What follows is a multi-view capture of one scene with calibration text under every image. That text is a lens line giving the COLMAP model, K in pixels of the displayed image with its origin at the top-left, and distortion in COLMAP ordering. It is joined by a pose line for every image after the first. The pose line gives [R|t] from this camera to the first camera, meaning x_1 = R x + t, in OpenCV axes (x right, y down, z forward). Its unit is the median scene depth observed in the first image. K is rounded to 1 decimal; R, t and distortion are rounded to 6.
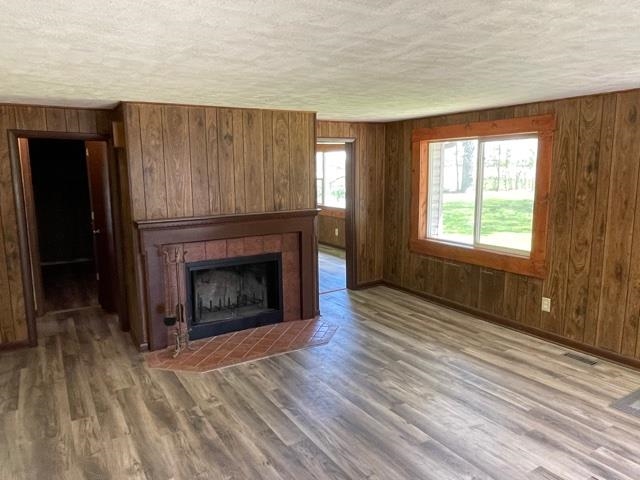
lens RADIAL K [[455.4, 0, 320.2], [0, 455.4, 239.6], [0, 0, 1]] dist [-0.000290, -0.001564]
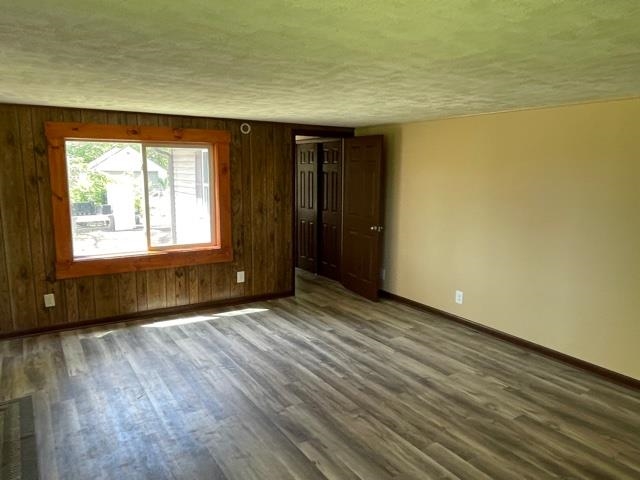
lens RADIAL K [[455.4, 0, 319.8], [0, 455.4, 238.9], [0, 0, 1]] dist [-0.000290, -0.001564]
pose [[-0.999727, -0.000578, -0.023343, 0.218392], [-0.007890, 0.949257, 0.314402, -0.312416], [0.021977, 0.314500, -0.949003, 1.837025]]
